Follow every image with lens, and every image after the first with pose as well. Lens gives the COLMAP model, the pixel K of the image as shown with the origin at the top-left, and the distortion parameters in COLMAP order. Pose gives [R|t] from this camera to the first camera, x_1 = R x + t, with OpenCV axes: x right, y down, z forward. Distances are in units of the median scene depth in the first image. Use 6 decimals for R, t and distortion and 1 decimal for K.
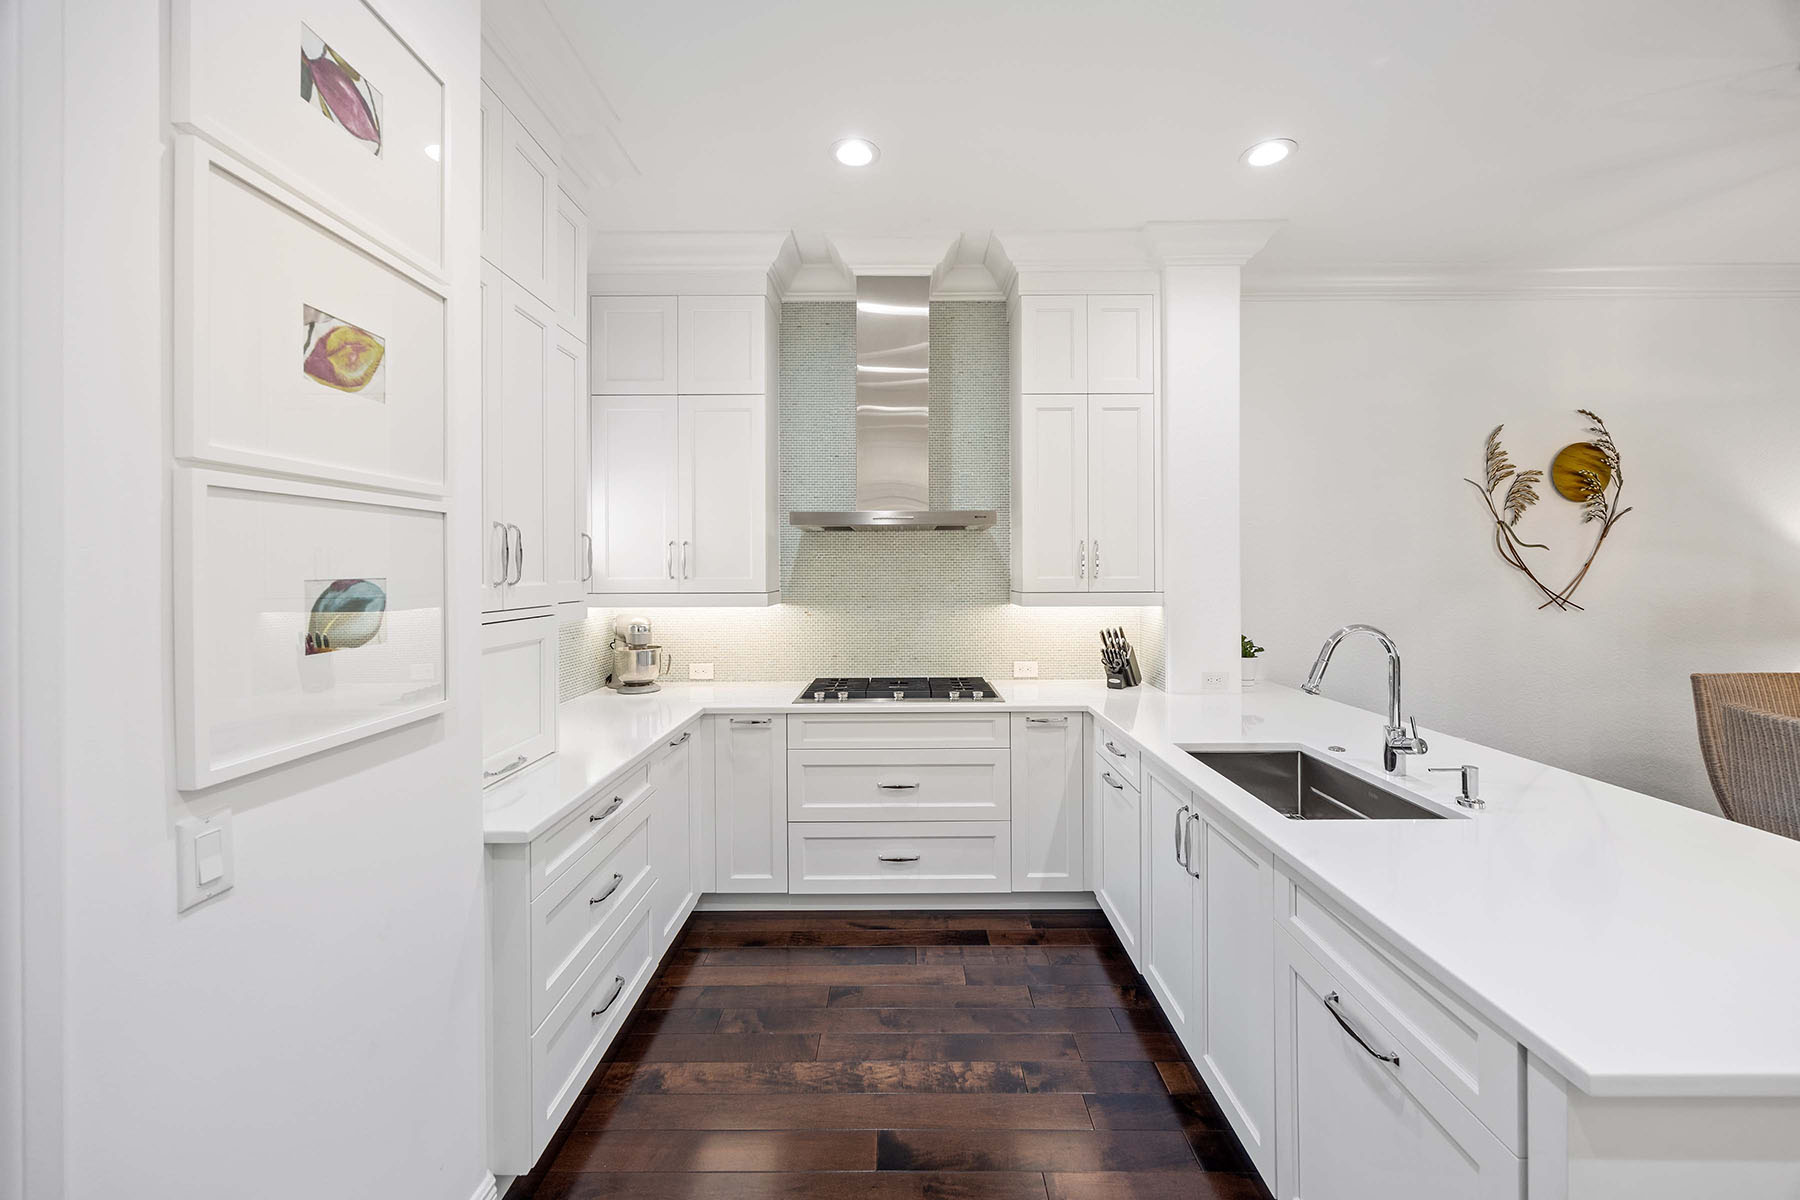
lens RADIAL K [[698.2, 0, 911.0], [0, 698.2, 579.8], [0, 0, 1]] dist [-0.000960, -0.000087]
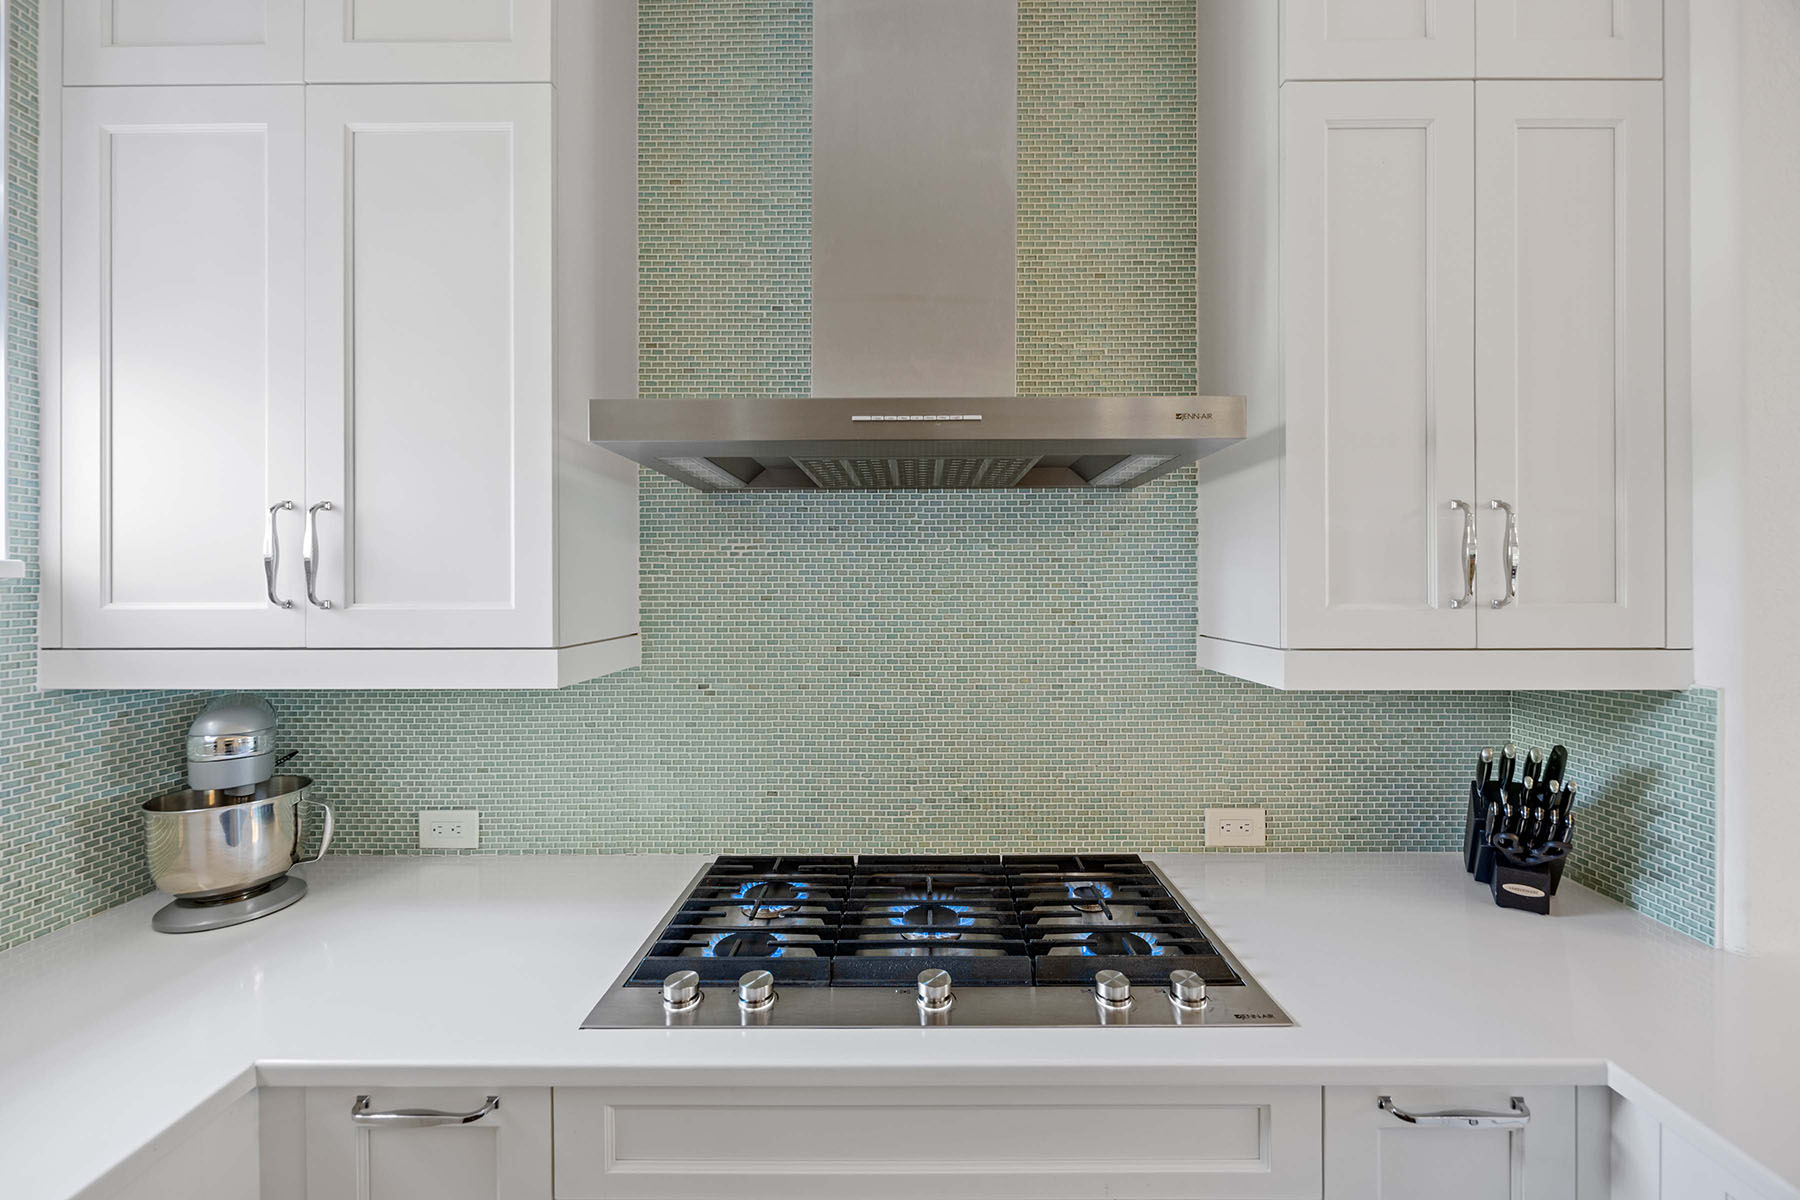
lens RADIAL K [[698.2, 0, 911.0], [0, 698.2, 579.8], [0, 0, 1]] dist [-0.000960, -0.000087]
pose [[0.999928, 0.004755, -0.011048, -0.025476], [-0.004905, 0.999896, -0.013577, -0.012990], [0.010983, 0.013630, 0.999847, 0.653373]]
